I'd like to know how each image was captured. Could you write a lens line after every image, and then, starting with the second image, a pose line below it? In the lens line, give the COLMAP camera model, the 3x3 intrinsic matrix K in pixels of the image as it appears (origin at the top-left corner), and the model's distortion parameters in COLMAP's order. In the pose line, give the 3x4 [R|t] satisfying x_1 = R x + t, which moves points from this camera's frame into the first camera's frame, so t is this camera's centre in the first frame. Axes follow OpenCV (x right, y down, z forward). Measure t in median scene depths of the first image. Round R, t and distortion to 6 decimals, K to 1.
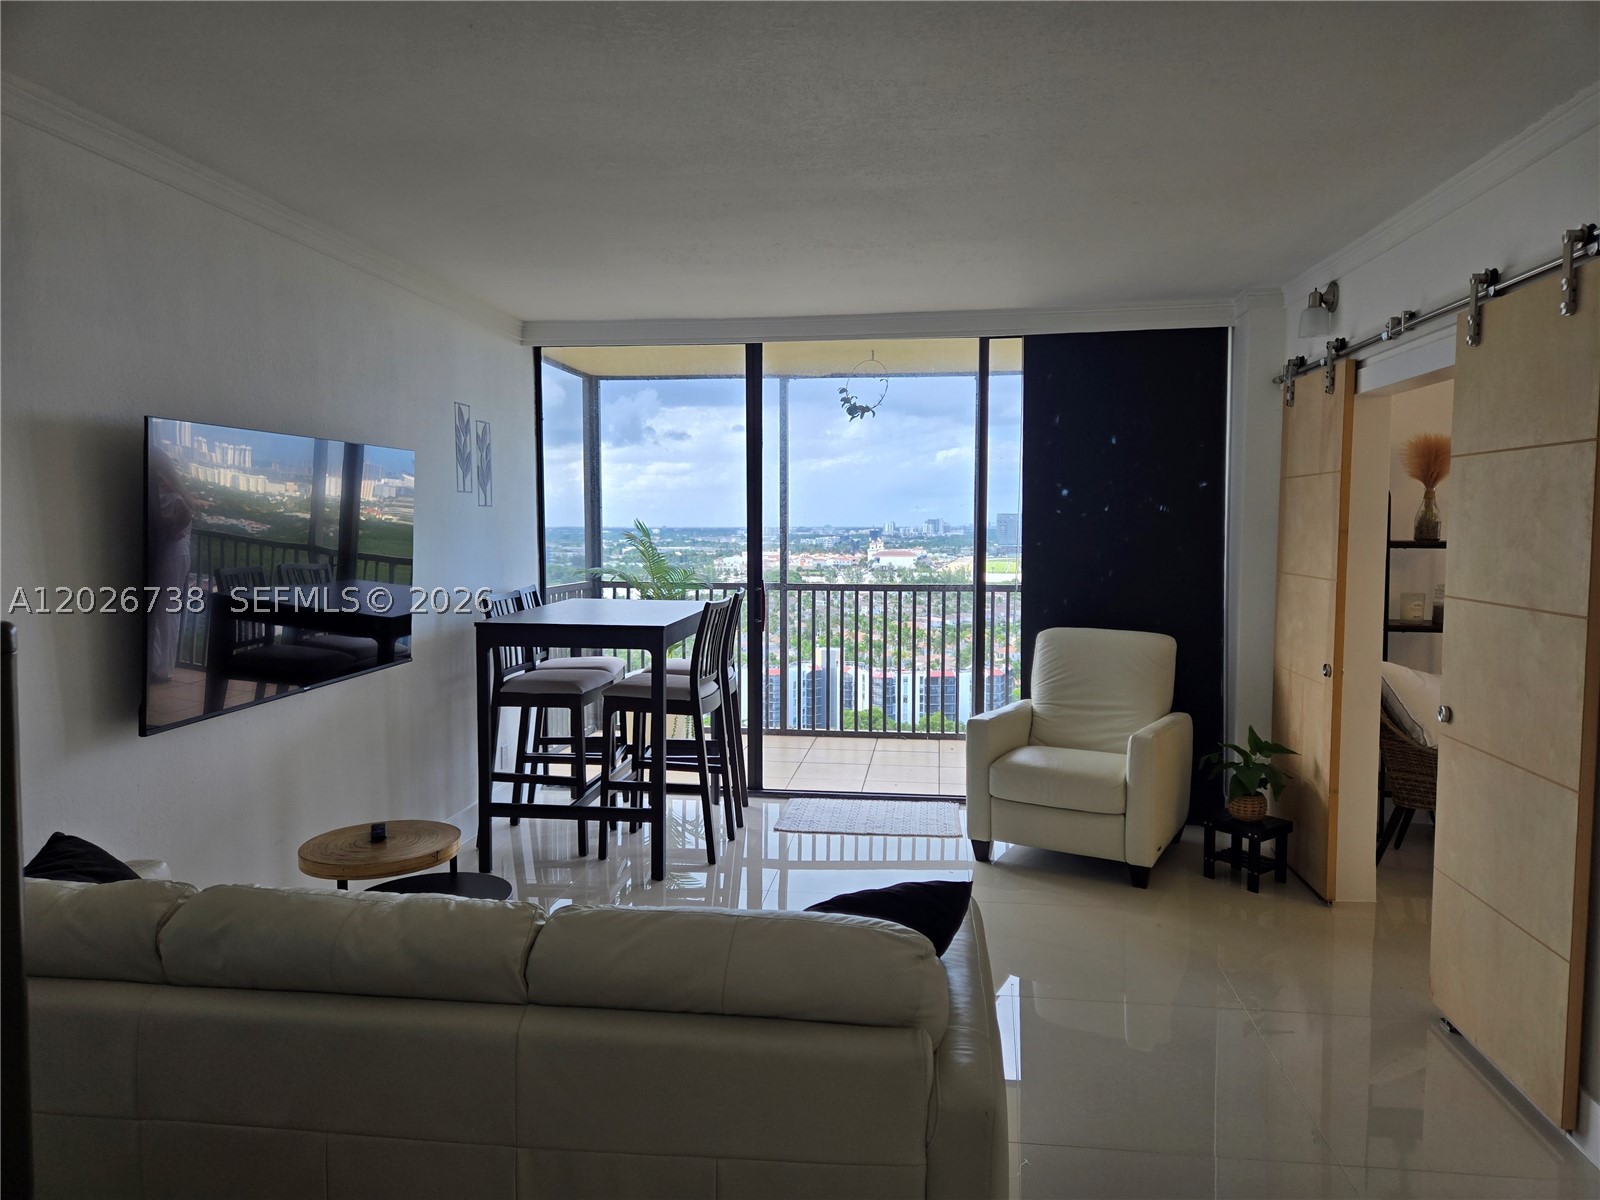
lens RADIAL K [[1075.3, 0, 793.4], [0, 1075.3, 596.7], [0, 0, 1]] dist [0.039390, -0.009548]
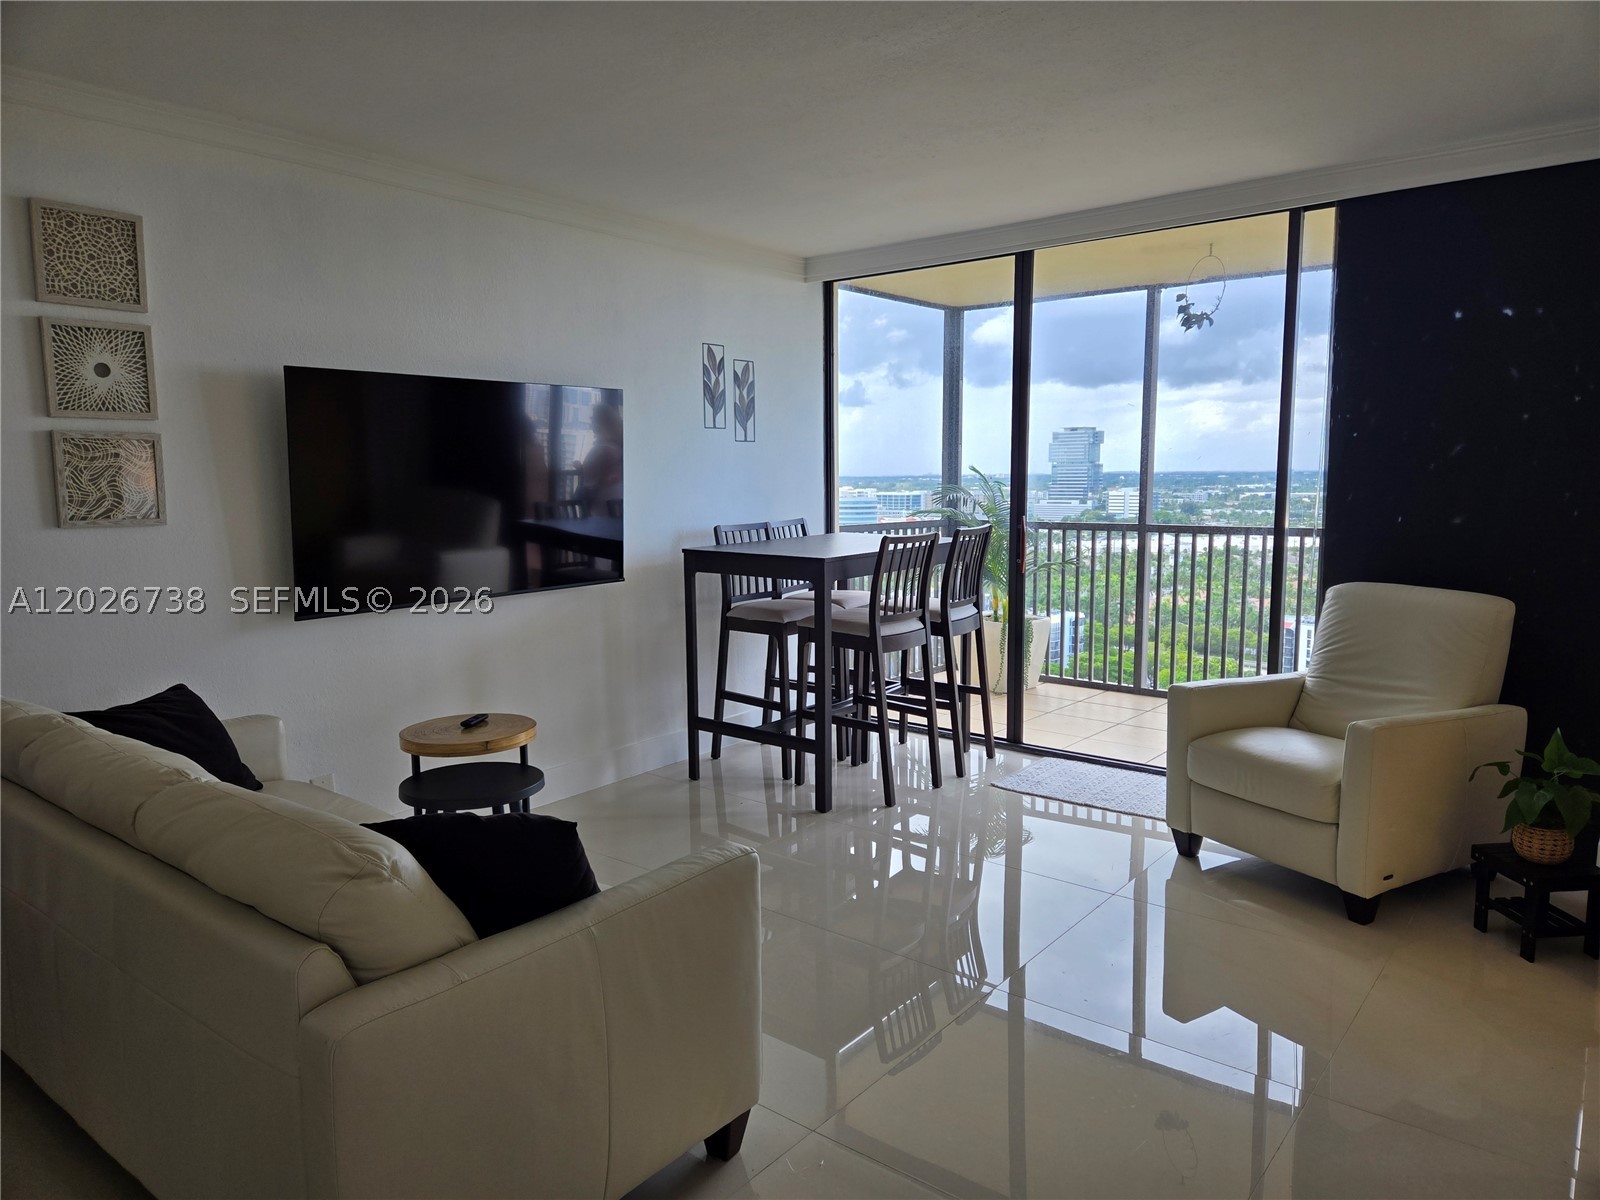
lens RADIAL K [[1075.3, 0, 787.7], [0, 1075.3, 604.3], [0, 0, 1]] dist [0.039390, -0.009548]
pose [[0.850918, 0.057959, -0.522092, 0.312310], [-0.028133, 0.997496, 0.064884, 0.005336], [0.524545, -0.040523, 0.850418, 0.122943]]
